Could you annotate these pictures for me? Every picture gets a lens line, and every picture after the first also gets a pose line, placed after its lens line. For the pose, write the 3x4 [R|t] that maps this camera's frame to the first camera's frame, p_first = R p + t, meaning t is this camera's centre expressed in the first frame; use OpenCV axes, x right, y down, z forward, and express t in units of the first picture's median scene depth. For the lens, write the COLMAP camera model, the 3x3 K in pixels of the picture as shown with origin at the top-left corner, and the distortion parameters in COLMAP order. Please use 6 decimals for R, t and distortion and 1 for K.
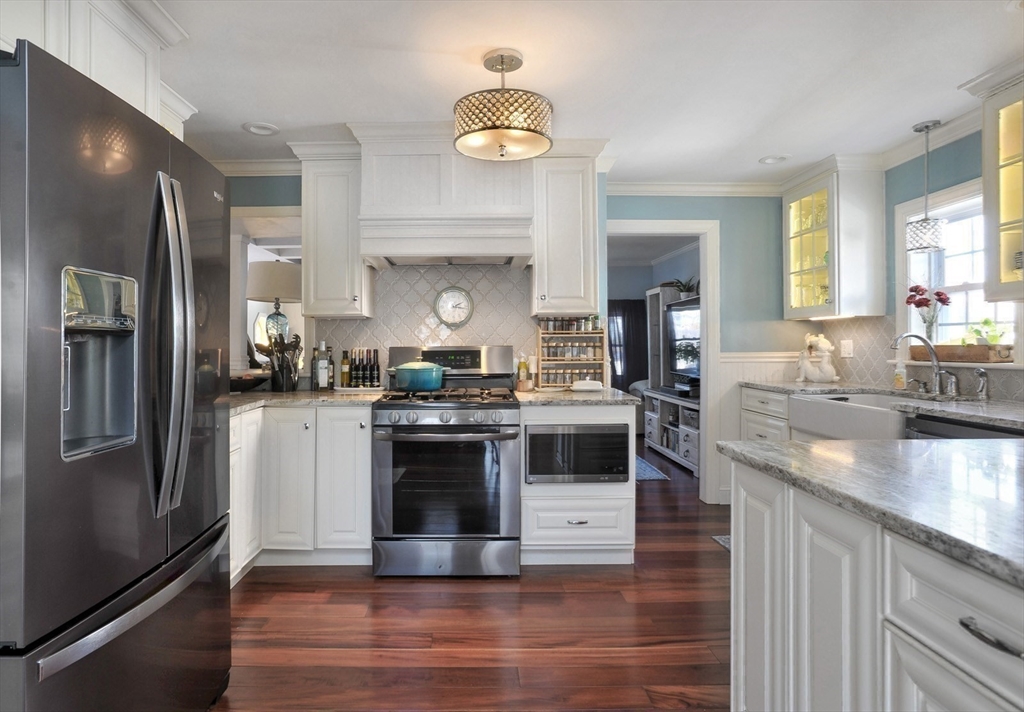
lens RADIAL K [[545.7, 0, 485.6], [0, 545.7, 345.9], [0, 0, 1]] dist [-0.042877, 0.013957]
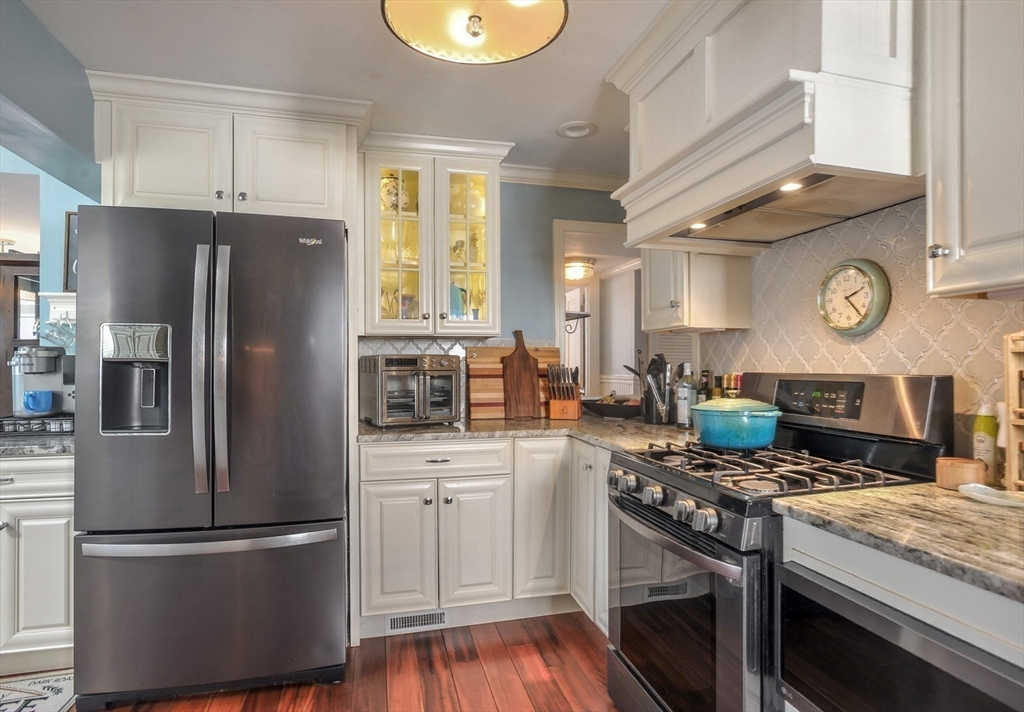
lens RADIAL K [[545.7, 0, 513.3], [0, 545.7, 352.1], [0, 0, 1]] dist [-0.042877, 0.013957]
pose [[0.242188, -0.015851, -0.970100, 0.398795], [0.001114, 0.999870, -0.016059, -0.012651], [0.970229, 0.002808, 0.242174, 0.618184]]
